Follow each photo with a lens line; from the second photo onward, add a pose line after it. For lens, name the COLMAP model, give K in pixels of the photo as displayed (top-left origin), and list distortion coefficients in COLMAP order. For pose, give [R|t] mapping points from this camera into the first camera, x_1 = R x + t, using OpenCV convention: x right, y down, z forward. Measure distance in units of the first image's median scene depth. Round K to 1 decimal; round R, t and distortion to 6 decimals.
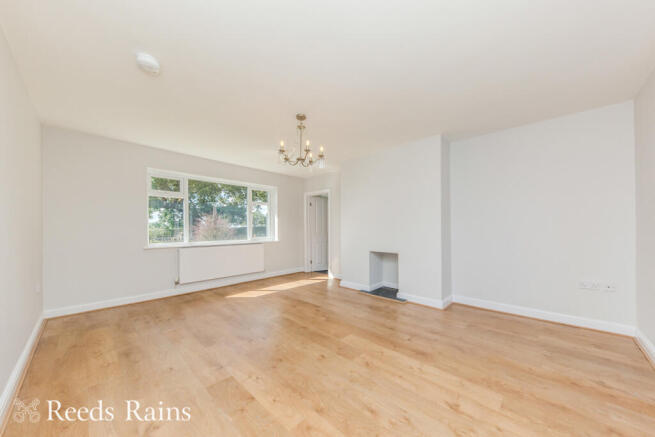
lens RADIAL K [[231.3, 0, 323.8], [0, 231.3, 227.1], [0, 0, 1]] dist [0.000026, -0.000057]
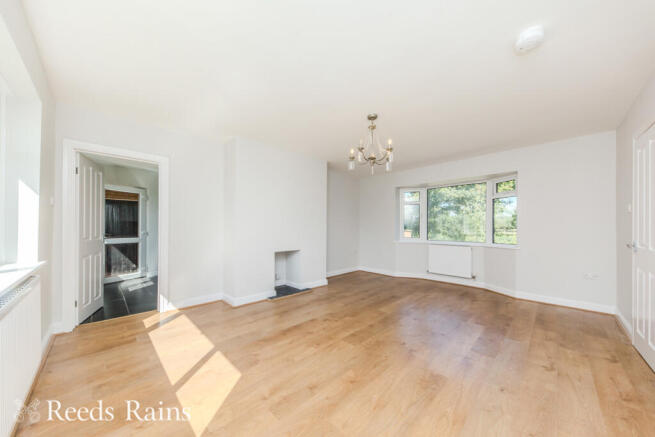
lens RADIAL K [[231.3, 0, 323.8], [0, 231.3, 227.1], [0, 0, 1]] dist [0.000026, -0.000057]
pose [[0.022368, 0.001120, 0.999749, -0.920854], [-0.006456, 0.999979, -0.000976, 0.000559], [-0.999729, -0.006432, 0.022375, 0.985061]]
